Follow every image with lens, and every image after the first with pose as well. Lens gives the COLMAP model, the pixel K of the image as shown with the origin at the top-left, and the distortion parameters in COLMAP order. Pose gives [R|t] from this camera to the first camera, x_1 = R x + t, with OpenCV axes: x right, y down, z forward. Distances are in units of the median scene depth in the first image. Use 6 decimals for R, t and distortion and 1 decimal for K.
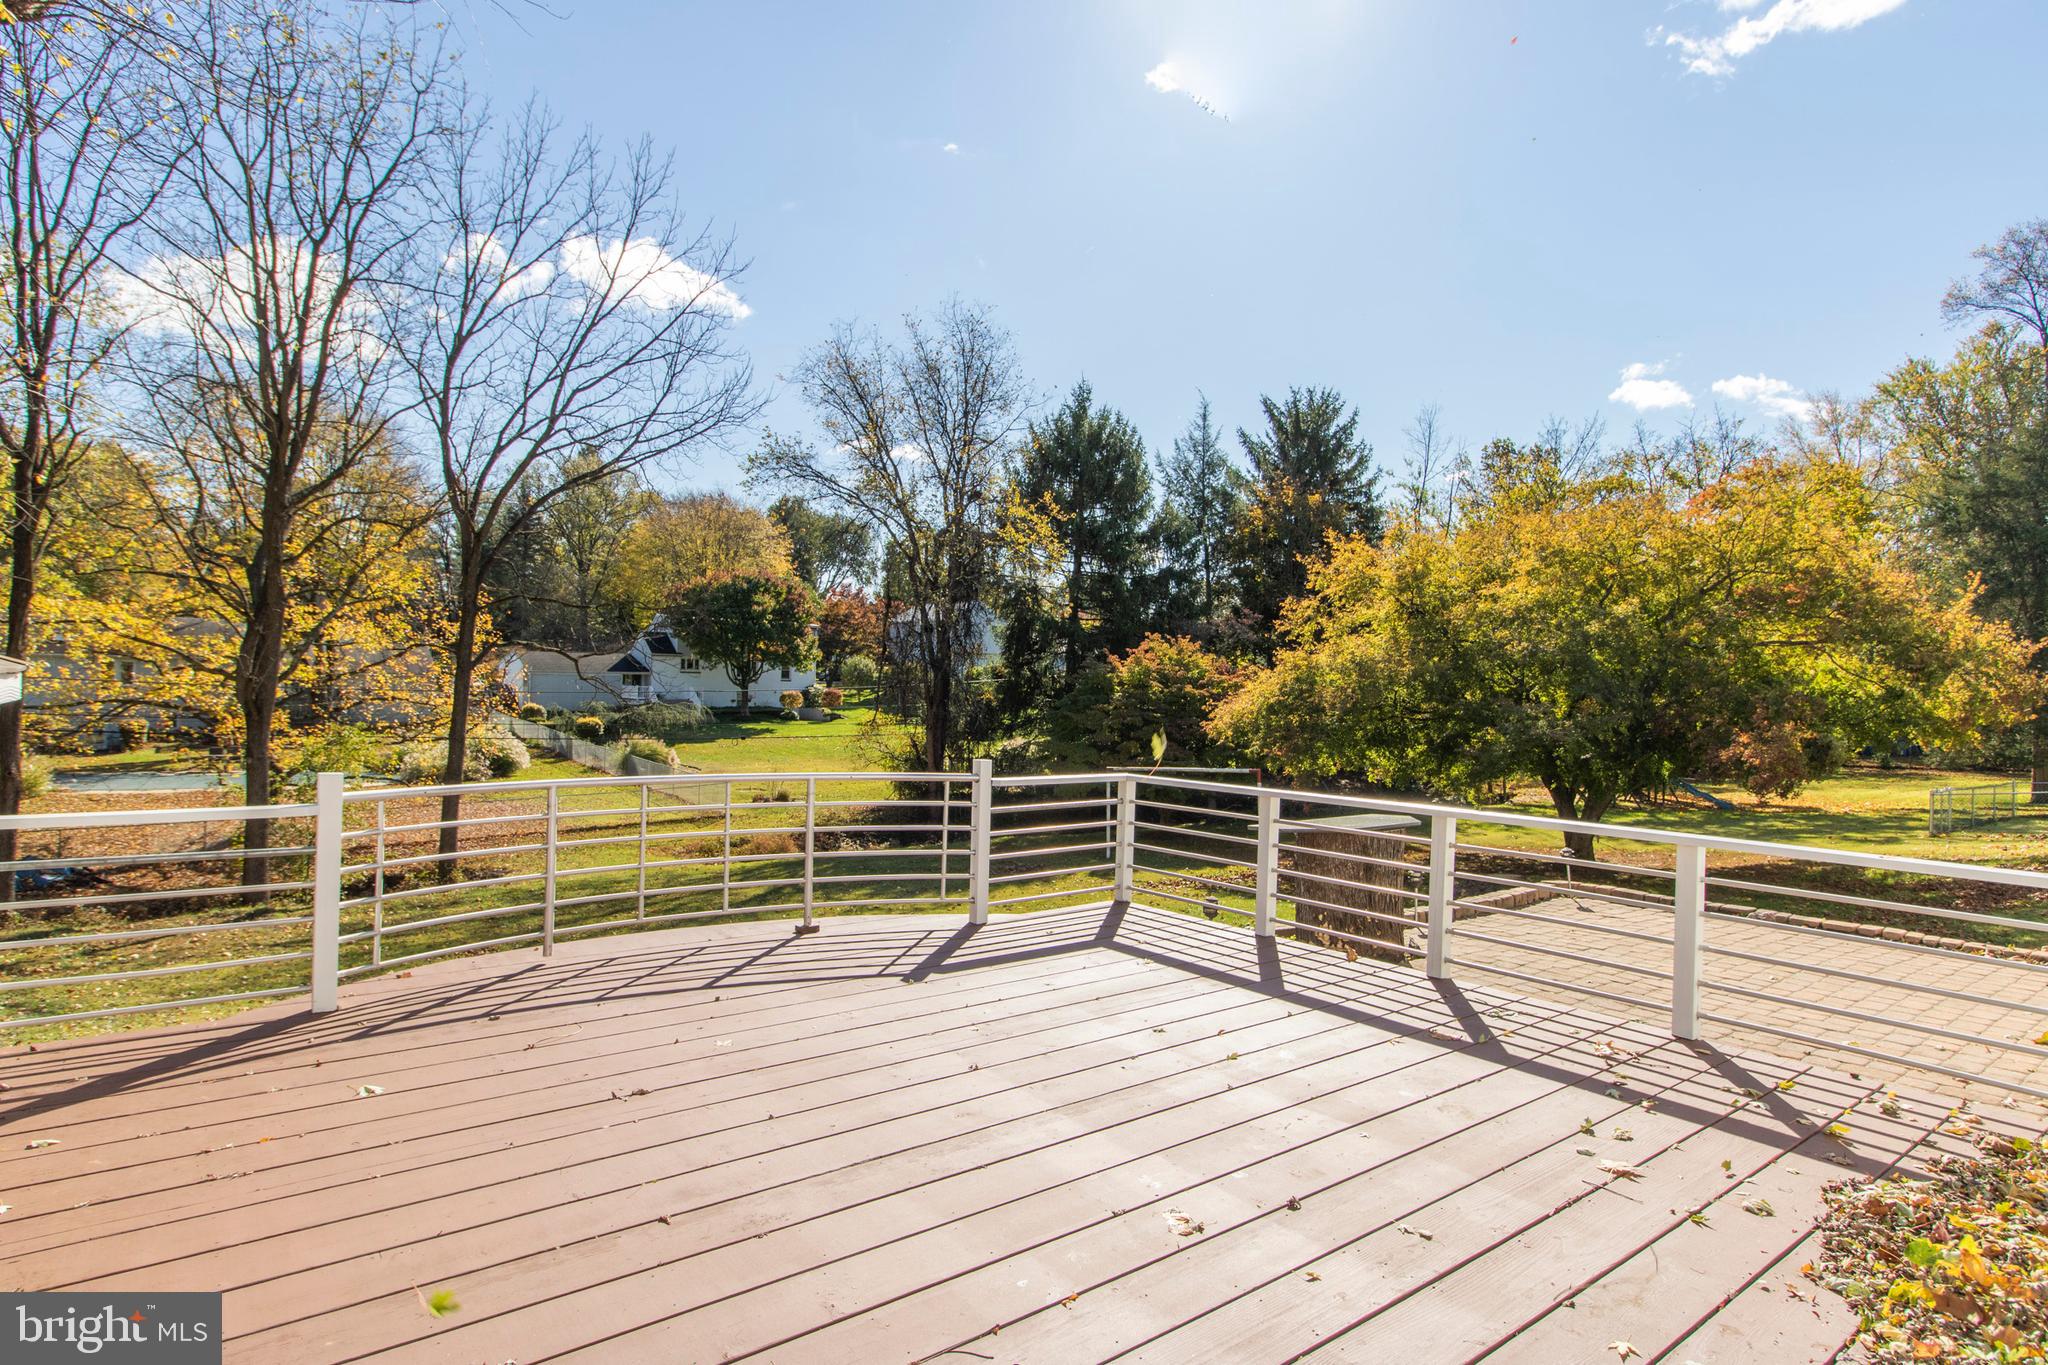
lens RADIAL K [[1125.2, 0, 1016.6], [0, 1125.2, 685.5], [0, 0, 1]] dist [0.004536, 0.000772]
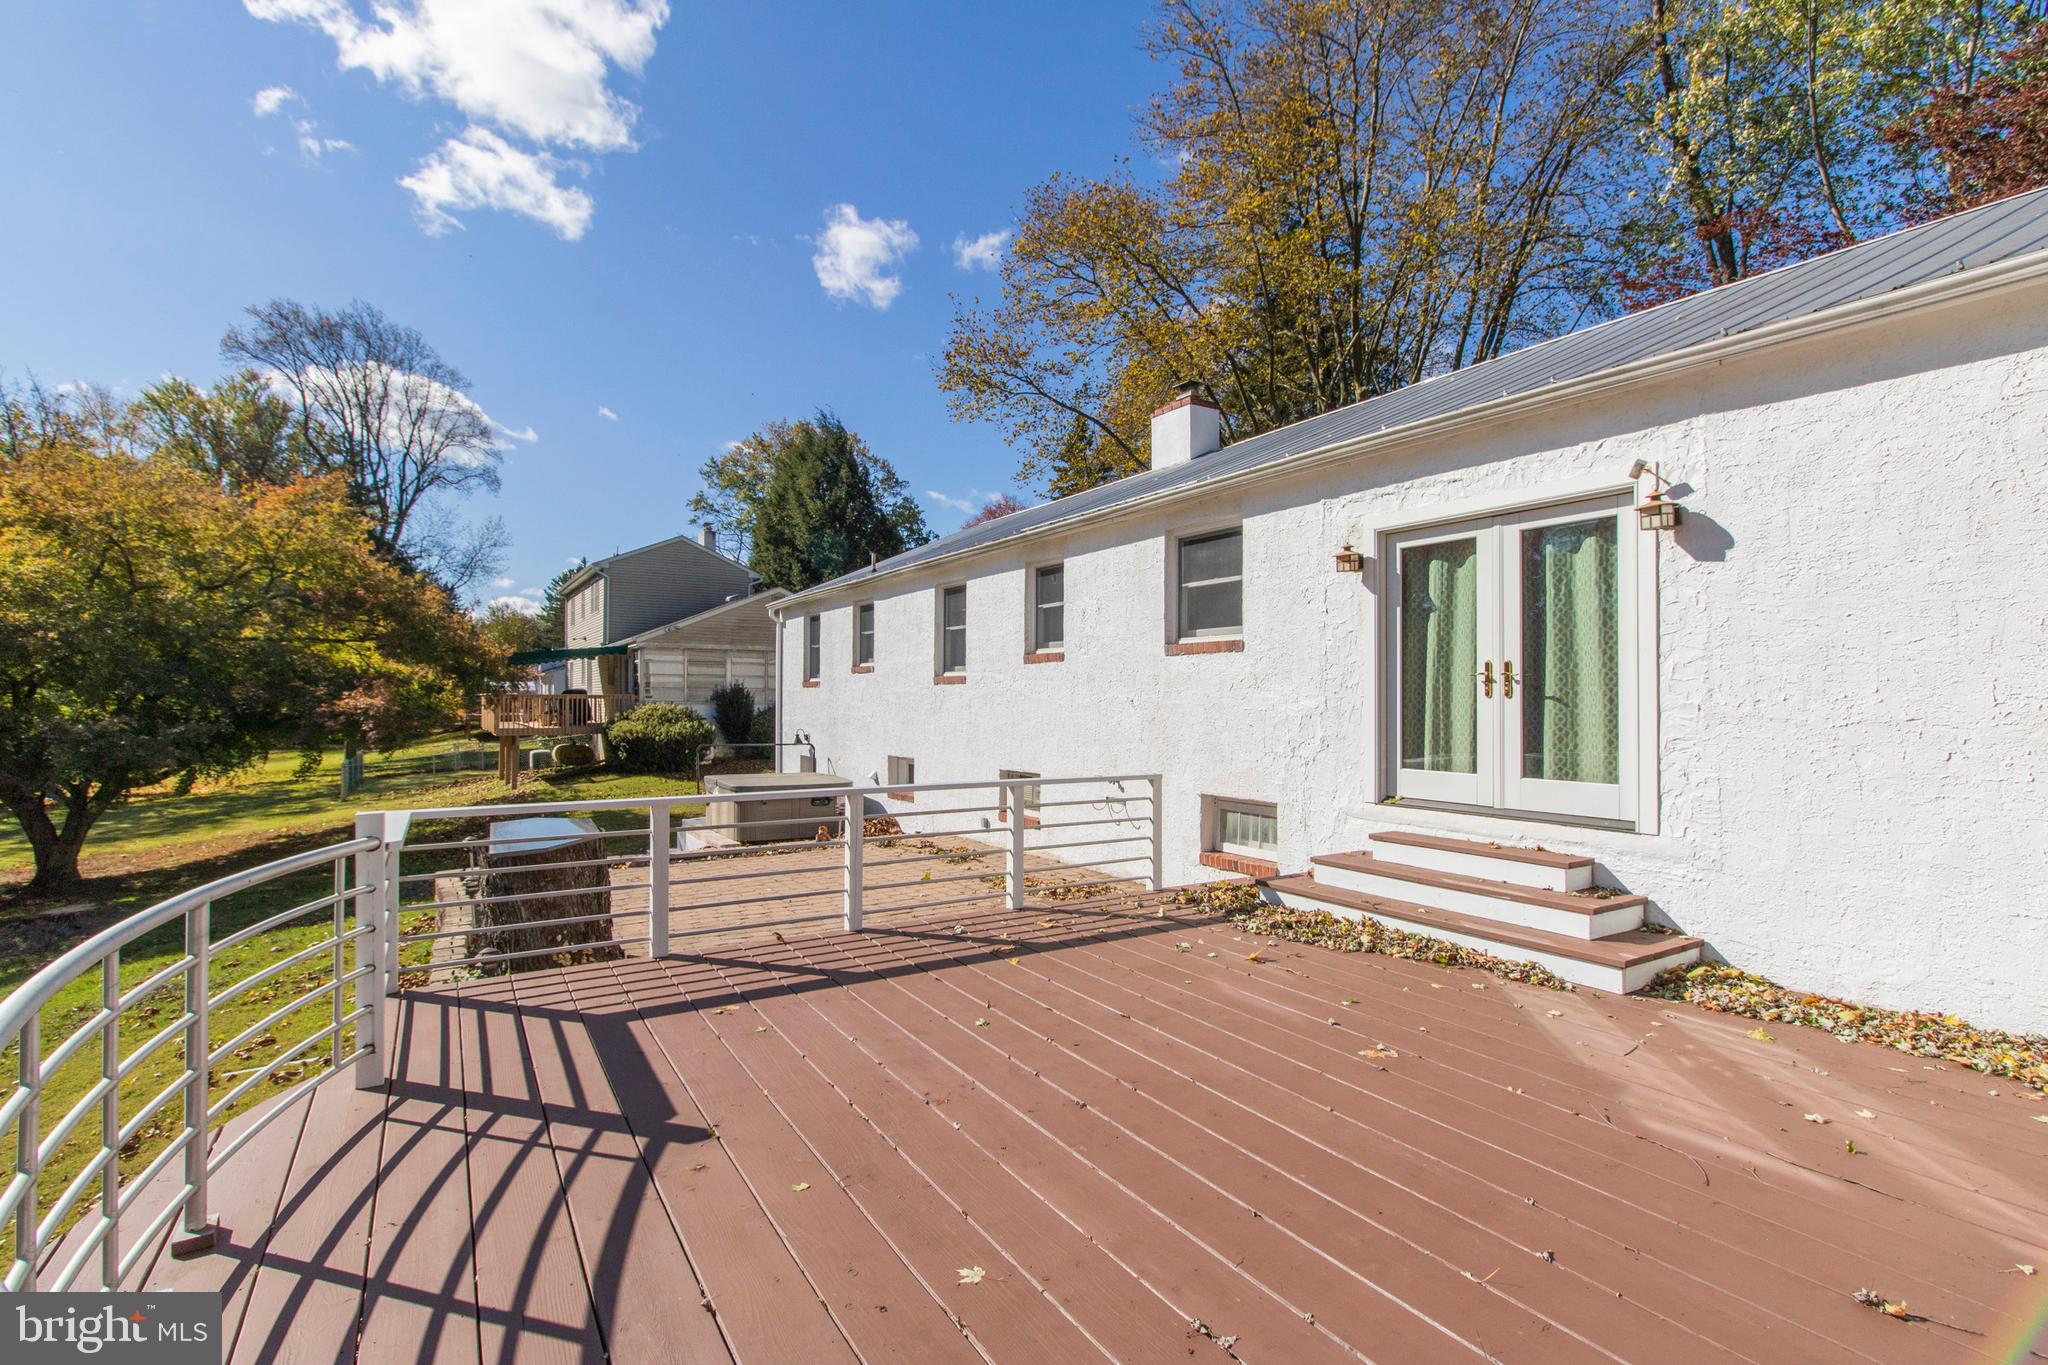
lens RADIAL K [[950.4, 0, 1017.7], [0, 950.4, 684.2], [0, 0, 1]] dist [0.006063, 0.000690]
pose [[0.108511, -0.012332, 0.994019, -0.576911], [-0.002195, 0.999918, 0.012644, -0.013035], [-0.994093, -0.003554, 0.108475, 0.683971]]
